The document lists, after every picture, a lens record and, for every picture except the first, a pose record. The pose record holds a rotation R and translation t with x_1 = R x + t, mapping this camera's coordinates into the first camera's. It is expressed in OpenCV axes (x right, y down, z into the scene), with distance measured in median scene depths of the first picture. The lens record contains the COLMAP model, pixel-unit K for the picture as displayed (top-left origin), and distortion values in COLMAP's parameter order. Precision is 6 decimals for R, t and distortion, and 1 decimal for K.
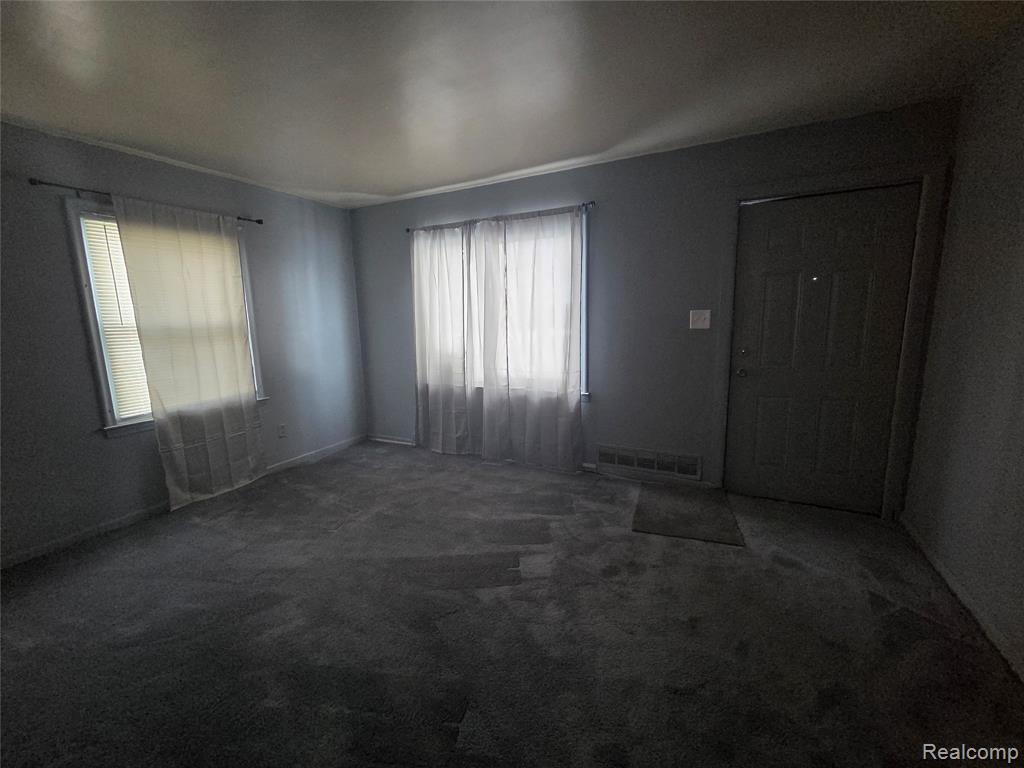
lens RADIAL K [[418.5, 0, 514.8], [0, 418.5, 388.1], [0, 0, 1]] dist [0.005332, -0.001042]
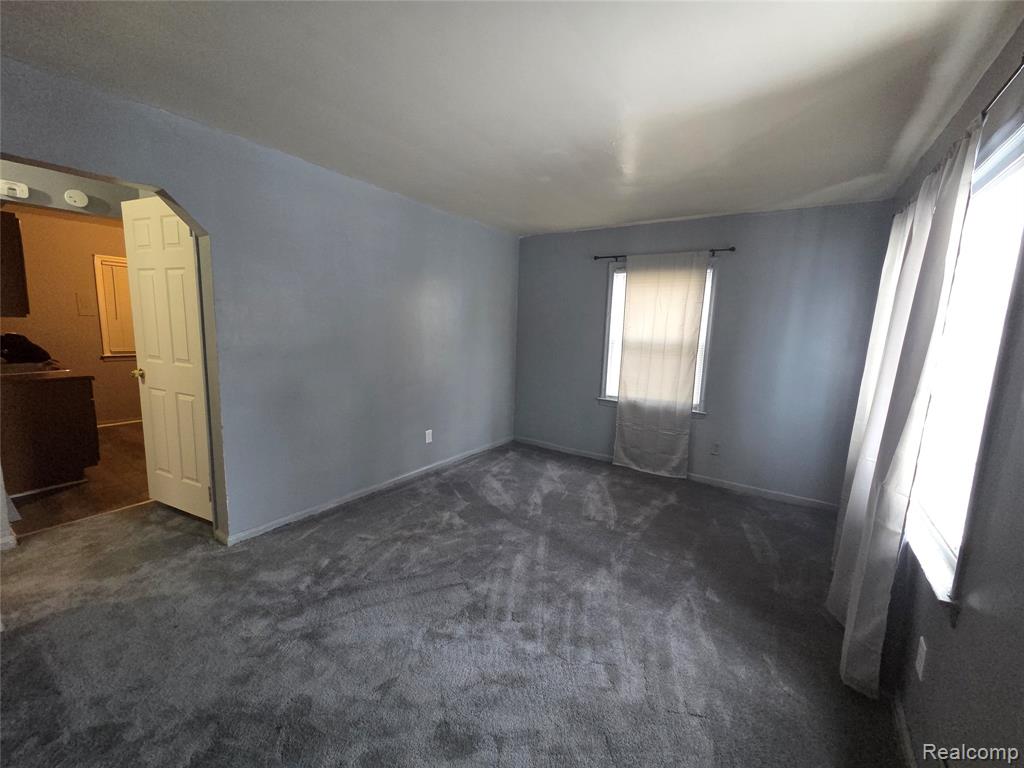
lens RADIAL K [[418.5, 0, 508.4], [0, 418.5, 383.5], [0, 0, 1]] dist [0.005332, -0.001042]
pose [[-0.119446, 0.164432, -0.979130, 0.562442], [-0.205343, 0.960775, 0.186399, -0.161432], [0.971374, 0.223322, -0.080996, 0.643181]]
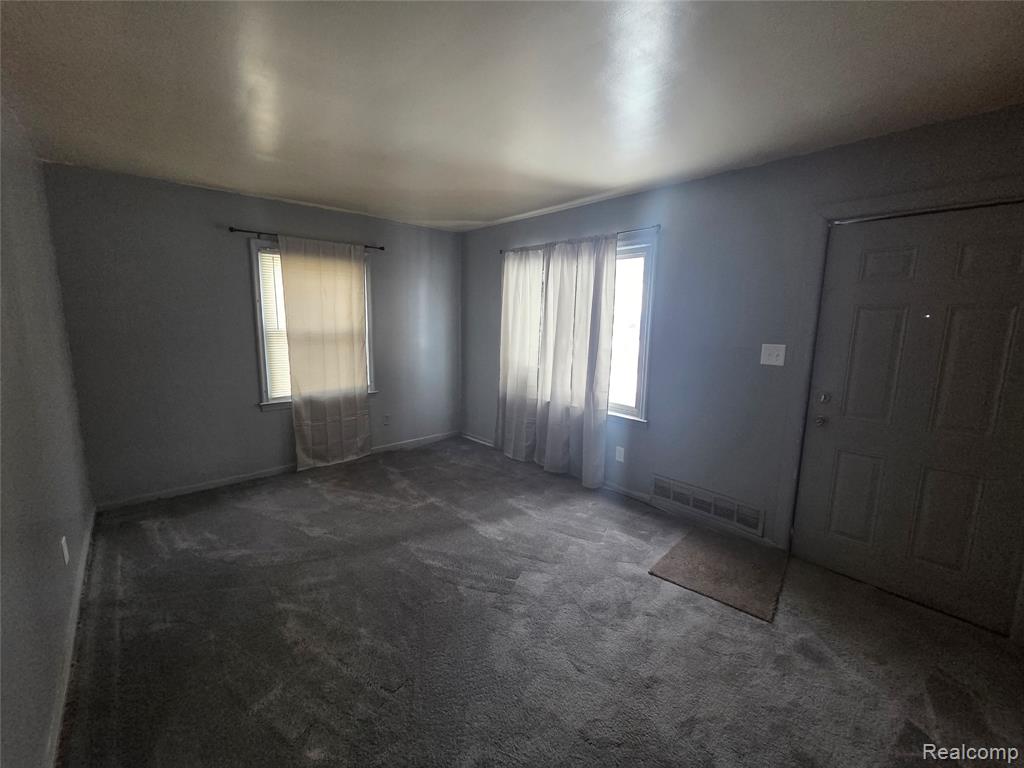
lens RADIAL K [[418.5, 0, 515.9], [0, 418.5, 386.2], [0, 0, 1]] dist [0.005332, -0.001042]
pose [[0.935340, 0.096648, -0.340292, 0.221471], [-0.099871, 0.994968, 0.008075, -0.046607], [0.339360, 0.026432, 0.940285, -0.007464]]
